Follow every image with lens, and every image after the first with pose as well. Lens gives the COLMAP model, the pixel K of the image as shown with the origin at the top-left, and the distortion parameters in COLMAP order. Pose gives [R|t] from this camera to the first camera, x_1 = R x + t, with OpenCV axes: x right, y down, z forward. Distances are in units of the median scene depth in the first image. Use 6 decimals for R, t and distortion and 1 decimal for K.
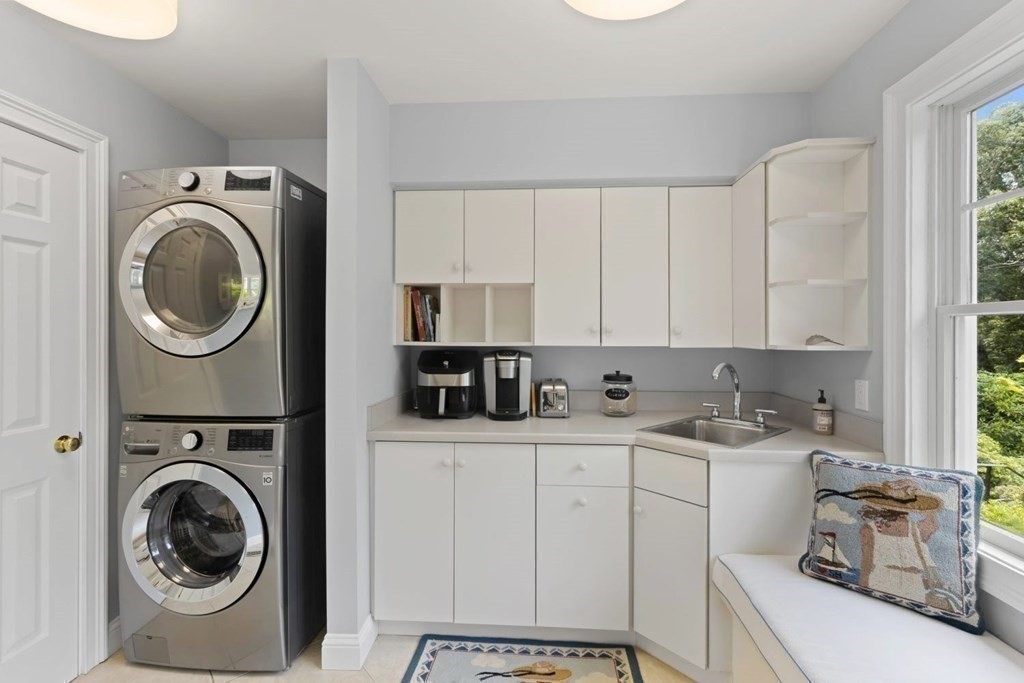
lens RADIAL K [[471.3, 0, 512.3], [0, 471.3, 335.9], [0, 0, 1]] dist [0.004595, -0.000438]
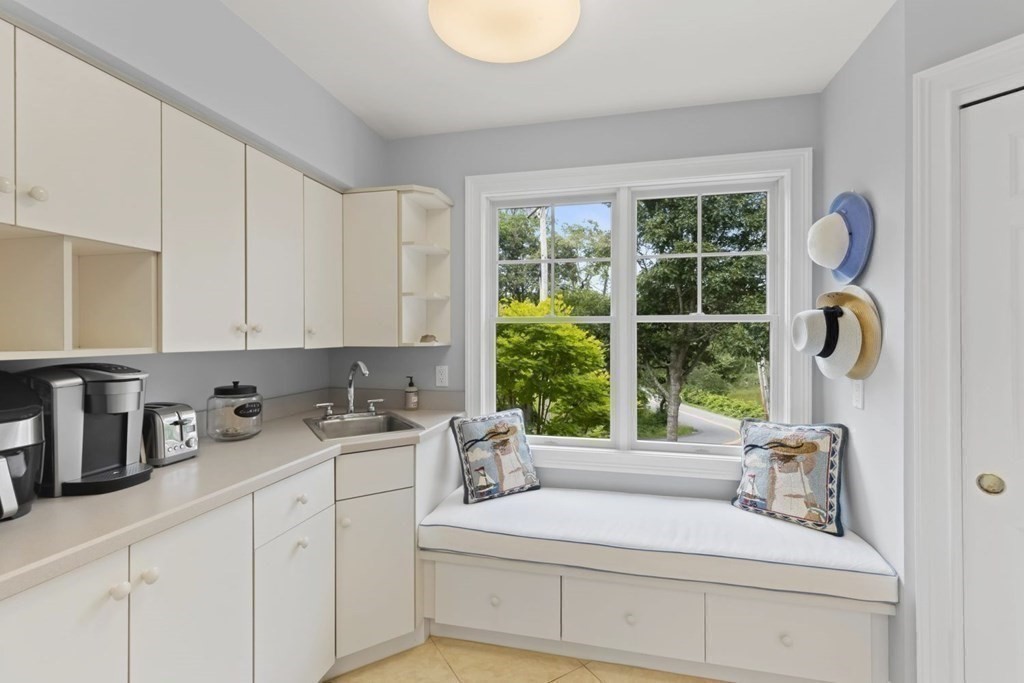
lens RADIAL K [[471.3, 0, 512.3], [0, 471.3, 335.9], [0, 0, 1]] dist [0.004595, -0.000438]
pose [[0.137871, -0.002542, 0.990447, -0.602498], [0.008839, 0.999960, 0.001336, 0.002199], [-0.990411, 0.008570, 0.137888, 0.540014]]
